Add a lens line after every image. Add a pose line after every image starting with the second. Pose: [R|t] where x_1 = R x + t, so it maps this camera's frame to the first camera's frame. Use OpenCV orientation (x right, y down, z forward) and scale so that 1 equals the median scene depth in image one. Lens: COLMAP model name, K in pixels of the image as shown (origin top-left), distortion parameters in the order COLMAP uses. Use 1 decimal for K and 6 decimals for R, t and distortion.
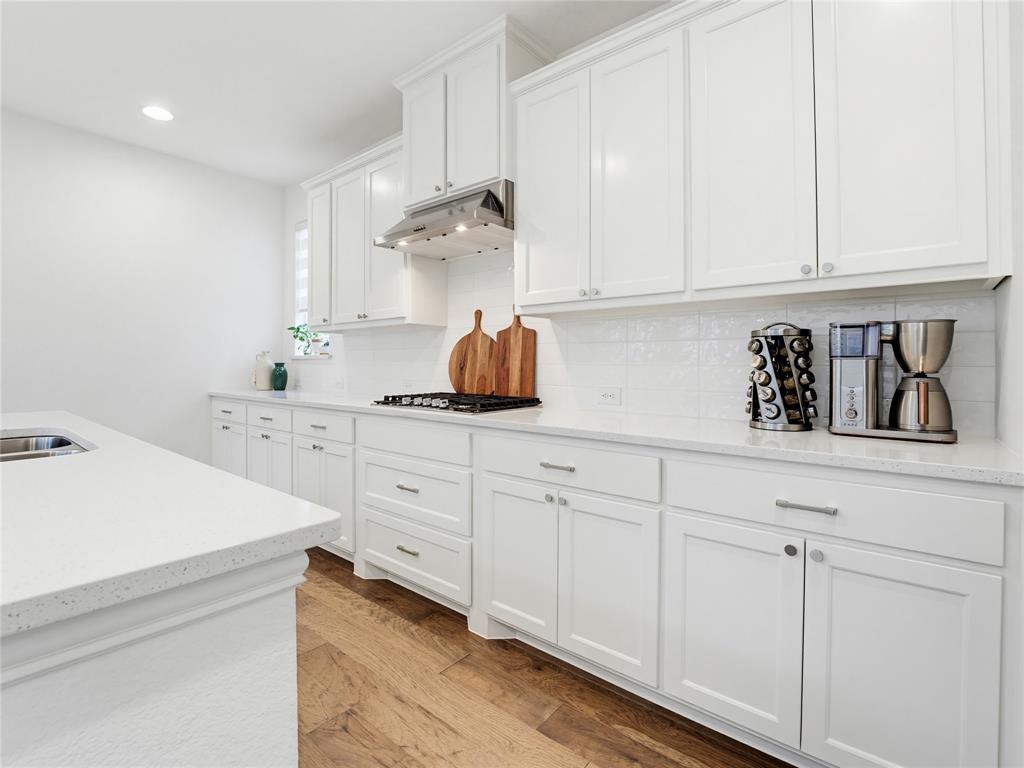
lens RADIAL K [[493.4, 0, 483.6], [0, 493.4, 363.3], [0, 0, 1]] dist [-0.028061, 0.000881]
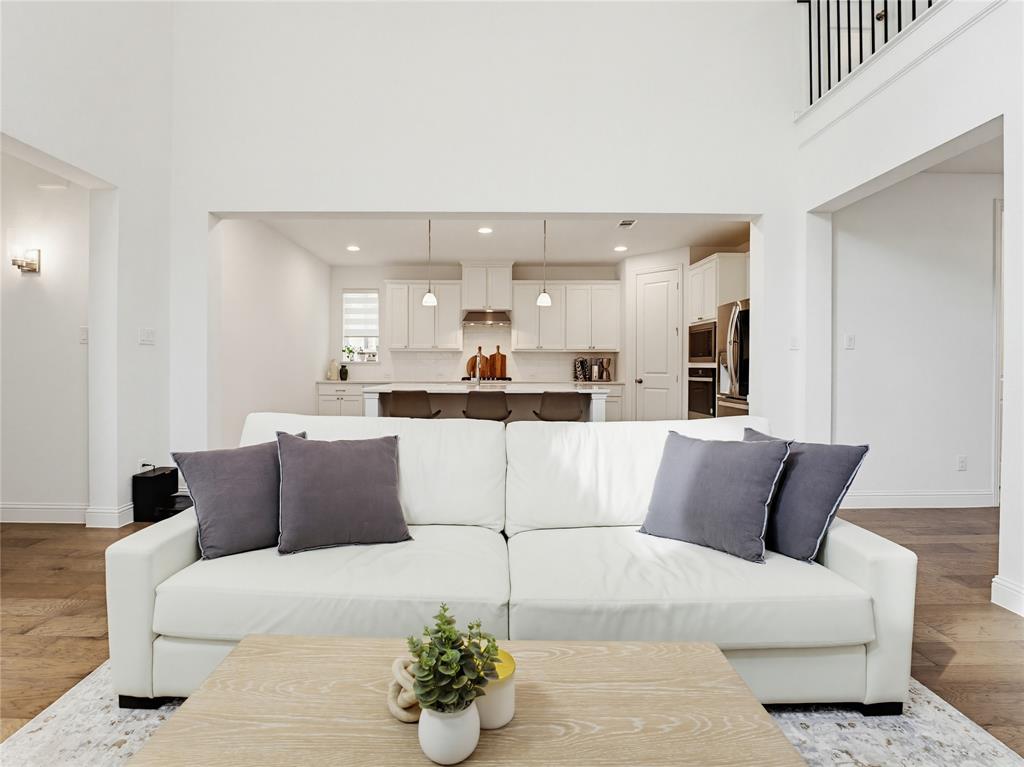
lens RADIAL K [[493.4, 0, 483.6], [0, 493.4, 362.8], [0, 0, 1]] dist [-0.028061, 0.000881]
pose [[0.765158, 0.004838, 0.643824, -2.034838], [-0.004329, 0.999988, -0.002370, -0.013202], [-0.643828, -0.000973, 0.765170, -1.286031]]
